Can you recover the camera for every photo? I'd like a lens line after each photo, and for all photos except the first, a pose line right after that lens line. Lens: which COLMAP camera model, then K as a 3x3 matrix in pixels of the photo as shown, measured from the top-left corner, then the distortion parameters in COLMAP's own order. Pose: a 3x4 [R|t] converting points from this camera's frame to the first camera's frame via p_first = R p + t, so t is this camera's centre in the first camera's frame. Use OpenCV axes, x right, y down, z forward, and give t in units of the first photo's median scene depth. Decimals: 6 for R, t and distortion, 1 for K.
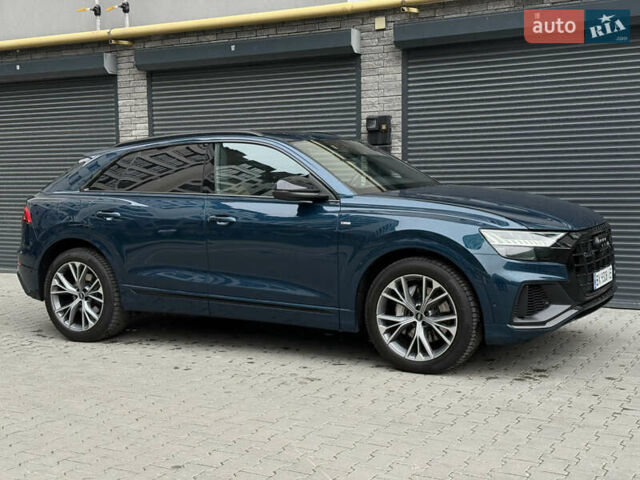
lens RADIAL K [[886.1, 0, 319.5], [0, 886.1, 250.6], [0, 0, 1]] dist [0.130800, -0.082407]
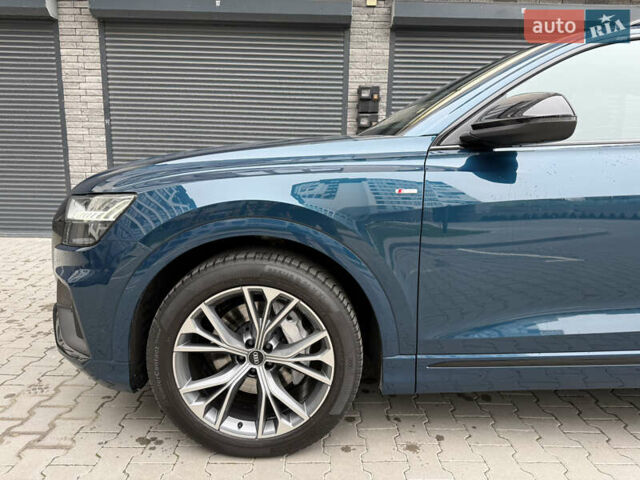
lens RADIAL K [[450.1, 0, 319.3], [0, 450.1, 244.9], [0, 0, 1]] dist [0.052952, -0.072805]
pose [[0.865065, -0.064908, 0.497443, -0.288851], [0.010882, 0.993789, 0.110749, -0.015835], [-0.501541, -0.090392, 0.860398, 0.523440]]
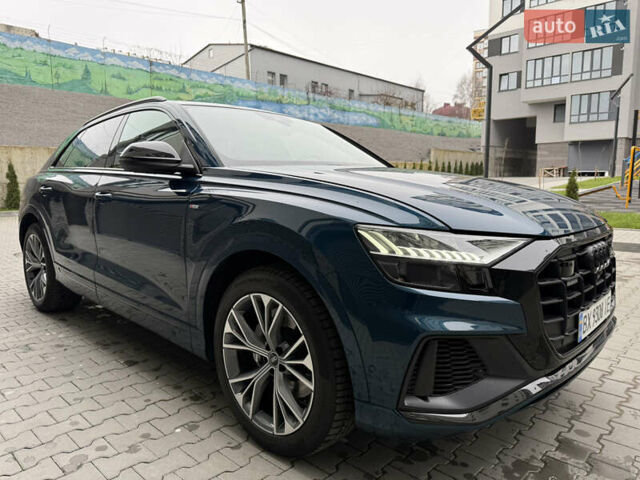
lens RADIAL K [[450.1, 0, 319.3], [0, 450.1, 244.9], [0, 0, 1]] dist [0.052952, -0.072805]
pose [[0.972695, 0.060420, -0.224086, 0.137217], [-0.051372, 0.997620, 0.045994, -0.014552], [0.226332, -0.033227, 0.973483, 0.452147]]
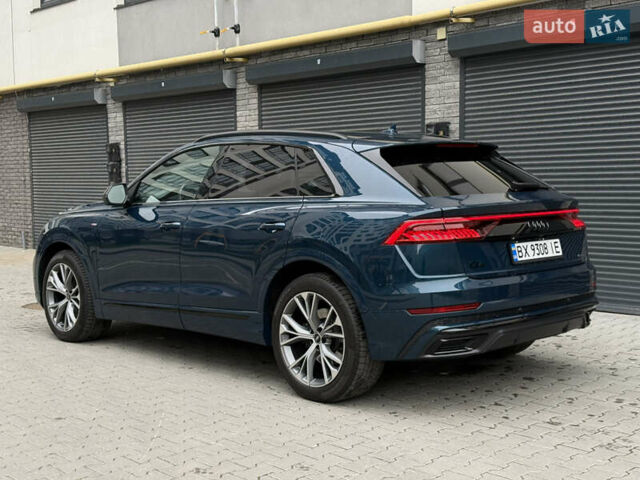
lens RADIAL K [[886.1, 0, 319.5], [0, 886.1, 250.6], [0, 0, 1]] dist [0.130800, -0.082407]
pose [[0.956099, 0.026726, -0.291824, 0.243982], [-0.026488, 0.999638, 0.004767, -0.002769], [0.291846, 0.003172, 0.956460, -0.038022]]
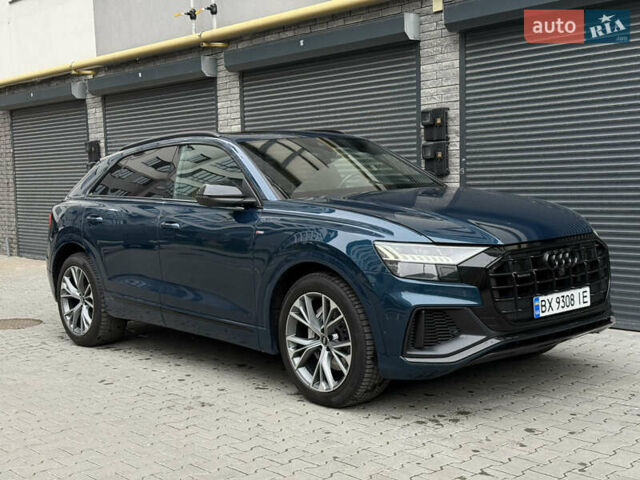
lens RADIAL K [[886.1, 0, 319.5], [0, 886.1, 250.6], [0, 0, 1]] dist [0.130800, -0.082407]
pose [[0.945125, 0.015271, -0.326353, 0.253593], [-0.013786, 0.999881, 0.006863, -0.012912], [0.326419, -0.001988, 0.945223, 0.113597]]
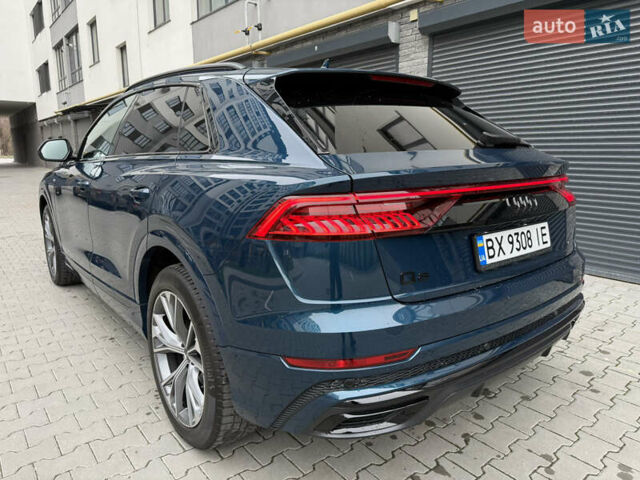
lens RADIAL K [[450.1, 0, 319.3], [0, 450.1, 244.9], [0, 0, 1]] dist [0.052952, -0.072805]
pose [[0.926106, 0.092533, -0.365740, 0.202613], [-0.046291, 0.990000, 0.133257, -0.024402], [0.374414, -0.106480, 0.921128, 0.359634]]
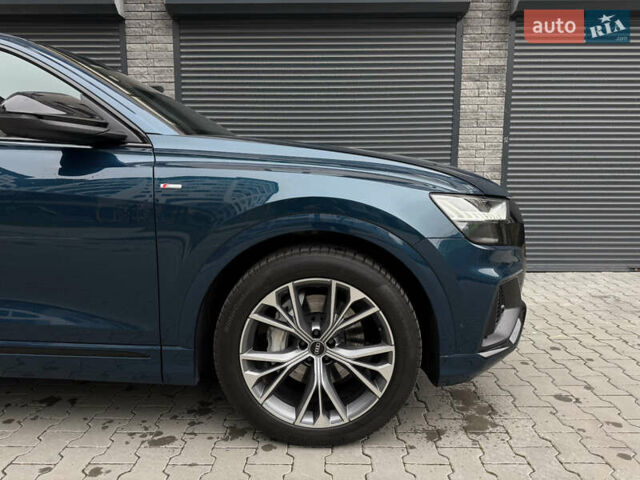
lens RADIAL K [[450.1, 0, 319.3], [0, 450.1, 244.9], [0, 0, 1]] dist [0.052952, -0.072805]
pose [[0.877023, -0.050298, 0.477809, -0.014962], [0.025068, 0.997941, 0.059039, -0.006515], [-0.479794, -0.039801, 0.876478, 0.484134]]
